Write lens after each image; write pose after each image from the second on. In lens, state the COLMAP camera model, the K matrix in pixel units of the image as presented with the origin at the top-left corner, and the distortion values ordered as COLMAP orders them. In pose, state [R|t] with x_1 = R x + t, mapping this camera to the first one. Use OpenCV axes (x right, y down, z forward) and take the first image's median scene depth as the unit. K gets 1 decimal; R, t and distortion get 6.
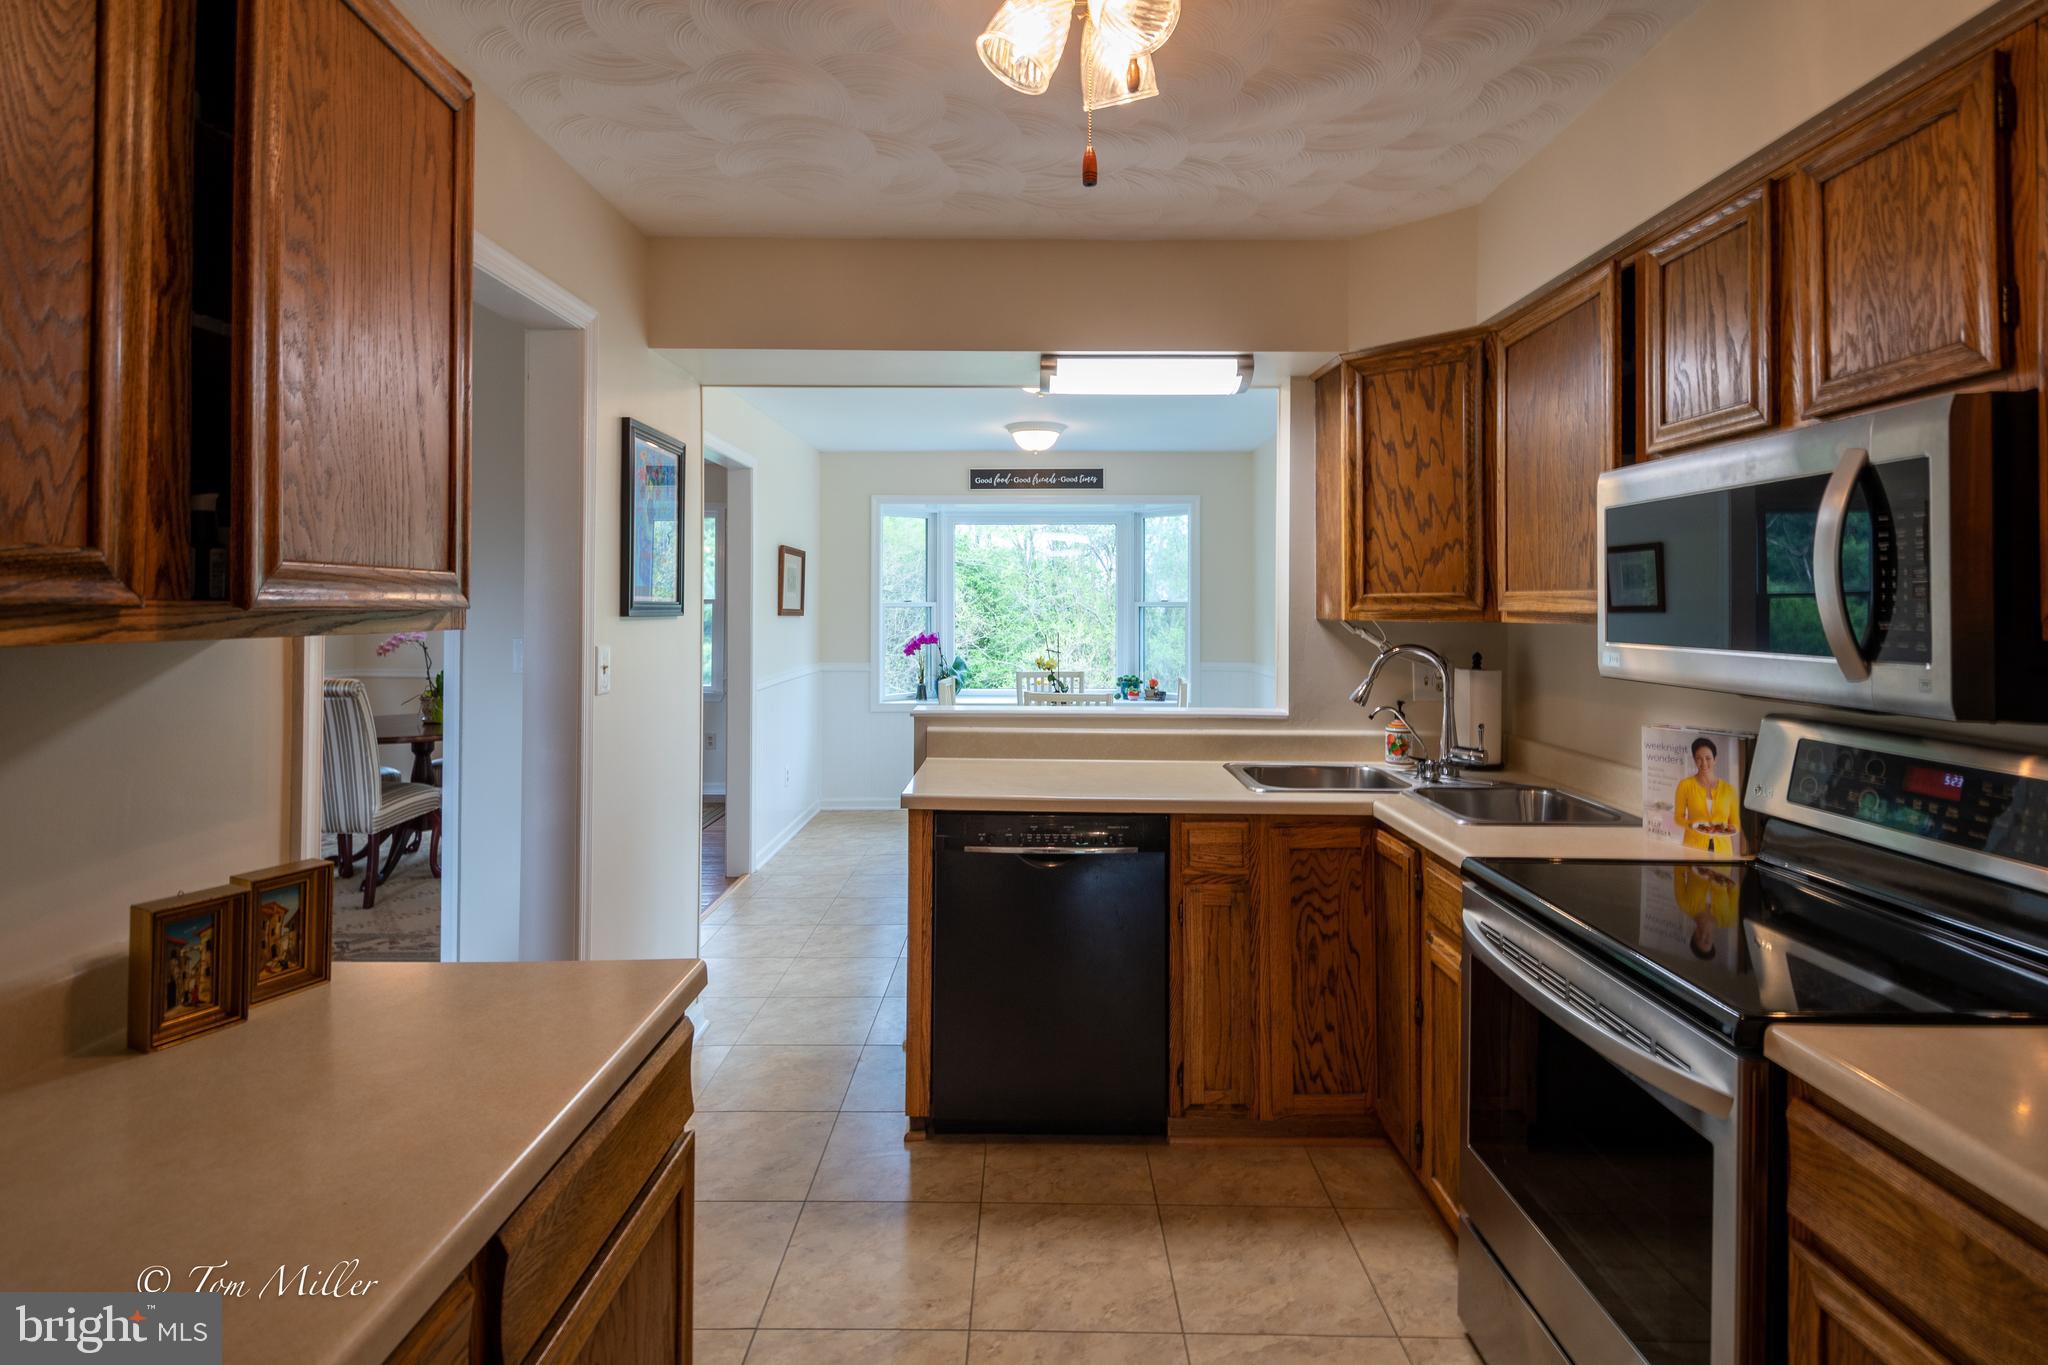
lens RADIAL K [[985.2, 0, 1020.5], [0, 985.2, 586.0], [0, 0, 1]] dist [0.011922, -0.005192]
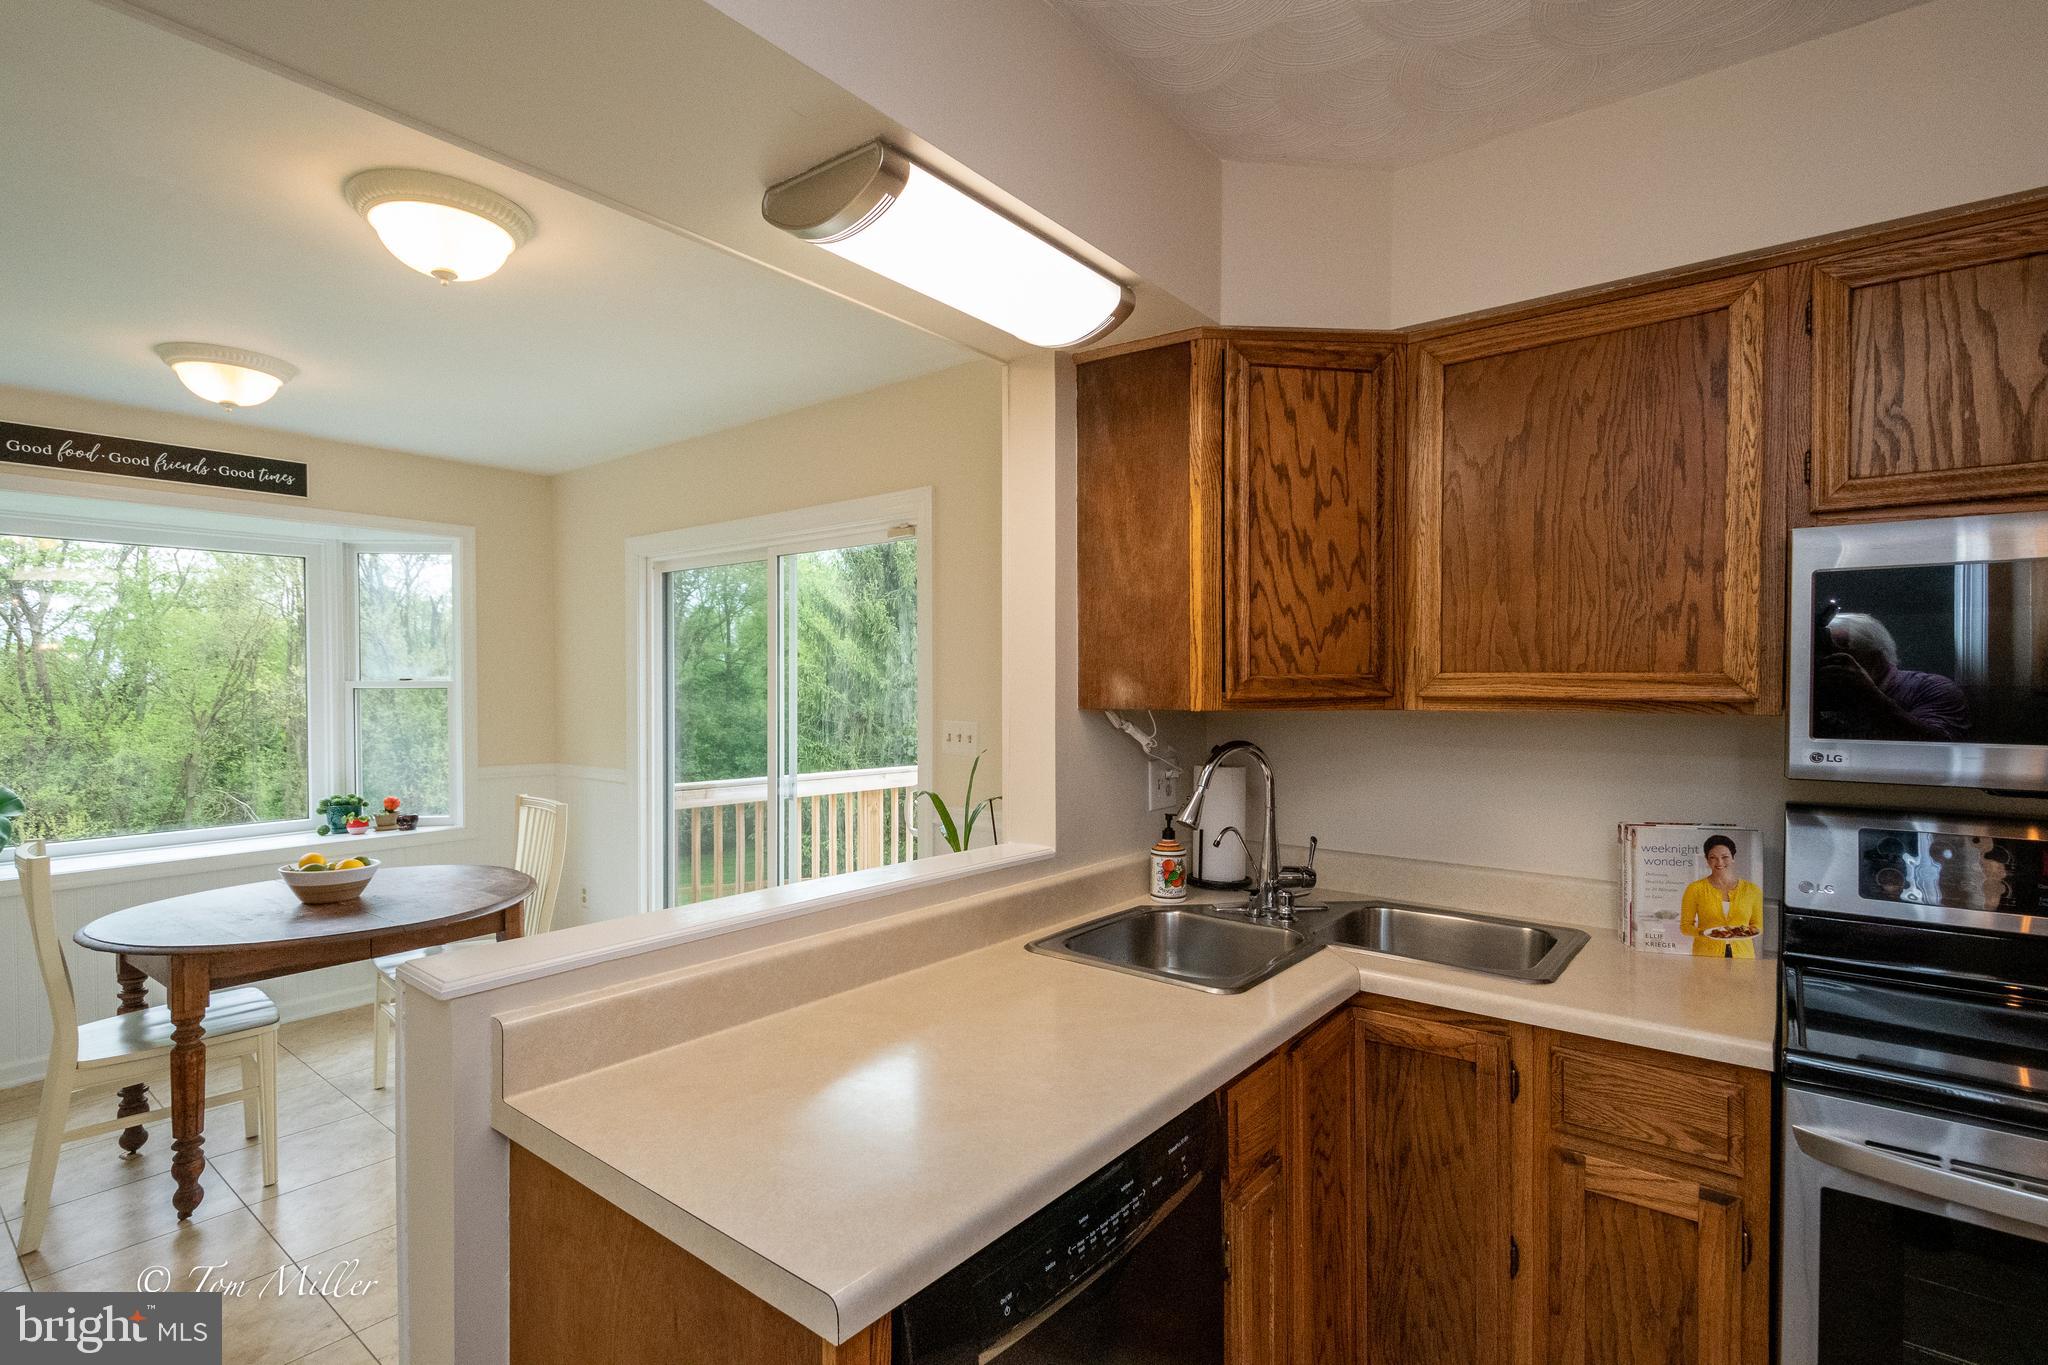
lens RADIAL K [[985.2, 0, 1031.5], [0, 985.2, 682.9], [0, 0, 1]] dist [0.011922, -0.005192]
pose [[0.624029, -0.007271, 0.781367, -0.332679], [-0.010825, 0.999780, 0.017948, 0.003317], [-0.781326, -0.019659, 0.623813, 0.746431]]
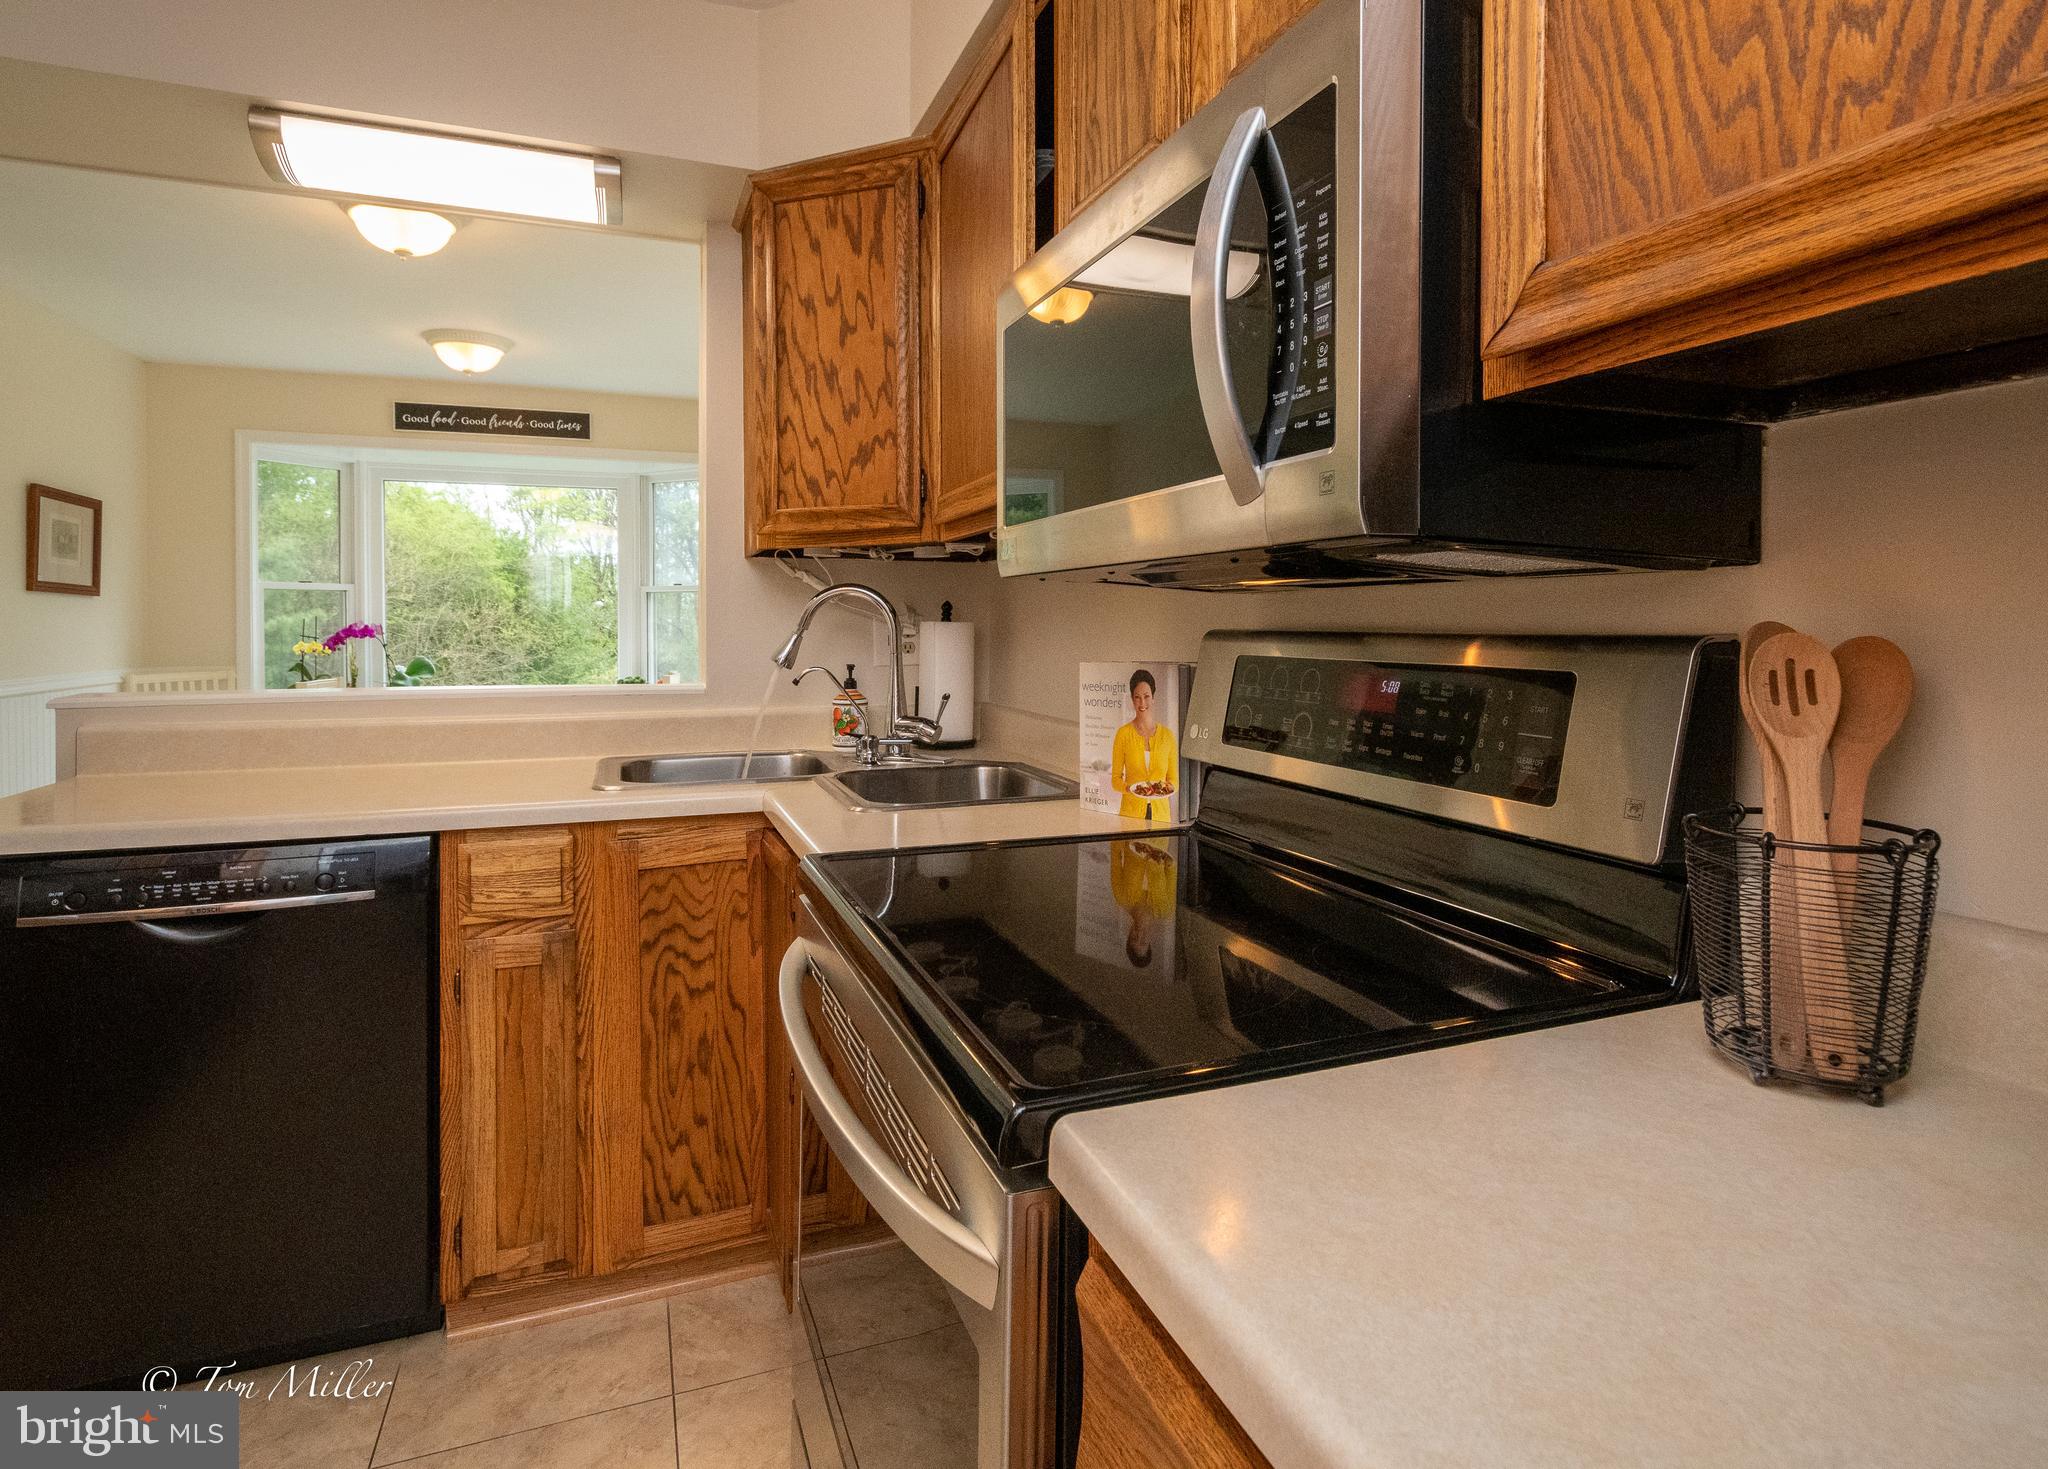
lens RADIAL K [[1067.7, 0, 1009.2], [0, 1067.7, 625.6], [0, 0, 1]] dist [0.006033, -0.001641]
pose [[0.932150, -0.006776, 0.362009, 0.245670], [-0.002179, 0.999702, 0.024324, 0.080973], [-0.362065, -0.023463, 0.931857, 0.231268]]
